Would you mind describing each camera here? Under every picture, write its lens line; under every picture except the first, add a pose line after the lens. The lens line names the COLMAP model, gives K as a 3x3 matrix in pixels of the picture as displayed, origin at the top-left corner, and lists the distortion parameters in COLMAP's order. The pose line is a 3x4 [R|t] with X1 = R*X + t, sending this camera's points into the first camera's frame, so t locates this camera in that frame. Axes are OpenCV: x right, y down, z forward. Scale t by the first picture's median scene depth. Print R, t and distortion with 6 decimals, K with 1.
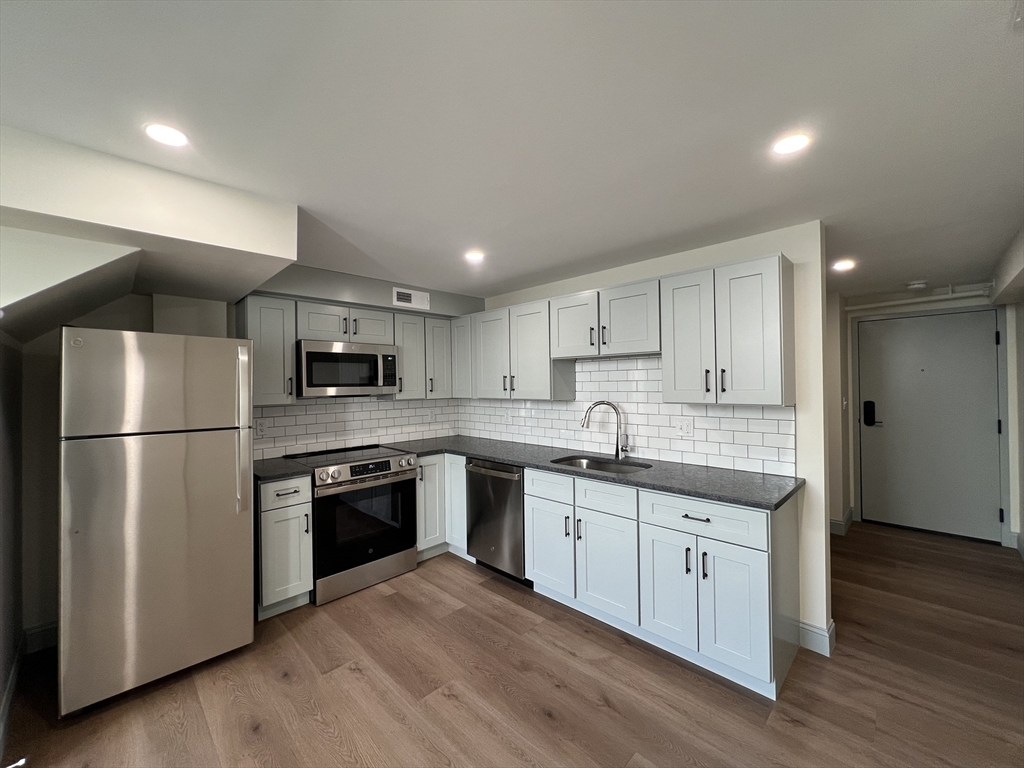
lens RADIAL K [[409.7, 0, 511.5], [0, 409.7, 380.4], [0, 0, 1]] dist [-0.007026, 0.001818]
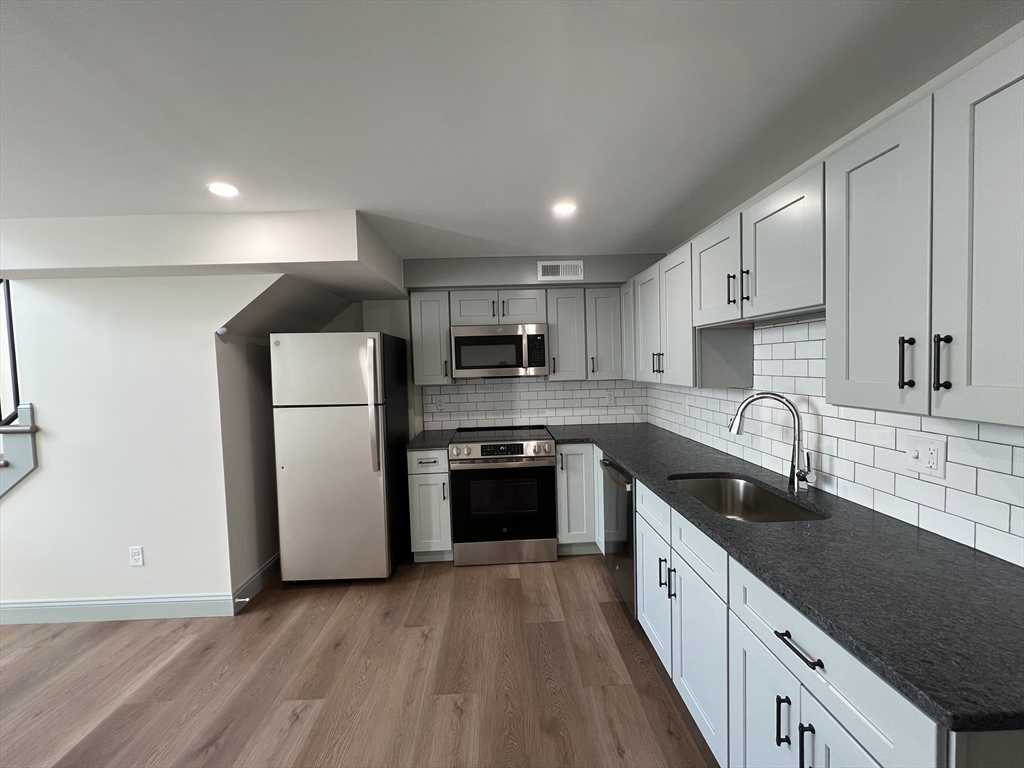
lens RADIAL K [[409.7, 0, 509.8], [0, 409.7, 381.6], [0, 0, 1]] dist [-0.007026, 0.001818]
pose [[0.727961, 0.021870, -0.685269, 0.369333], [0.025211, 0.997961, 0.058631, -0.011549], [0.685155, -0.059958, 0.725926, 0.302887]]
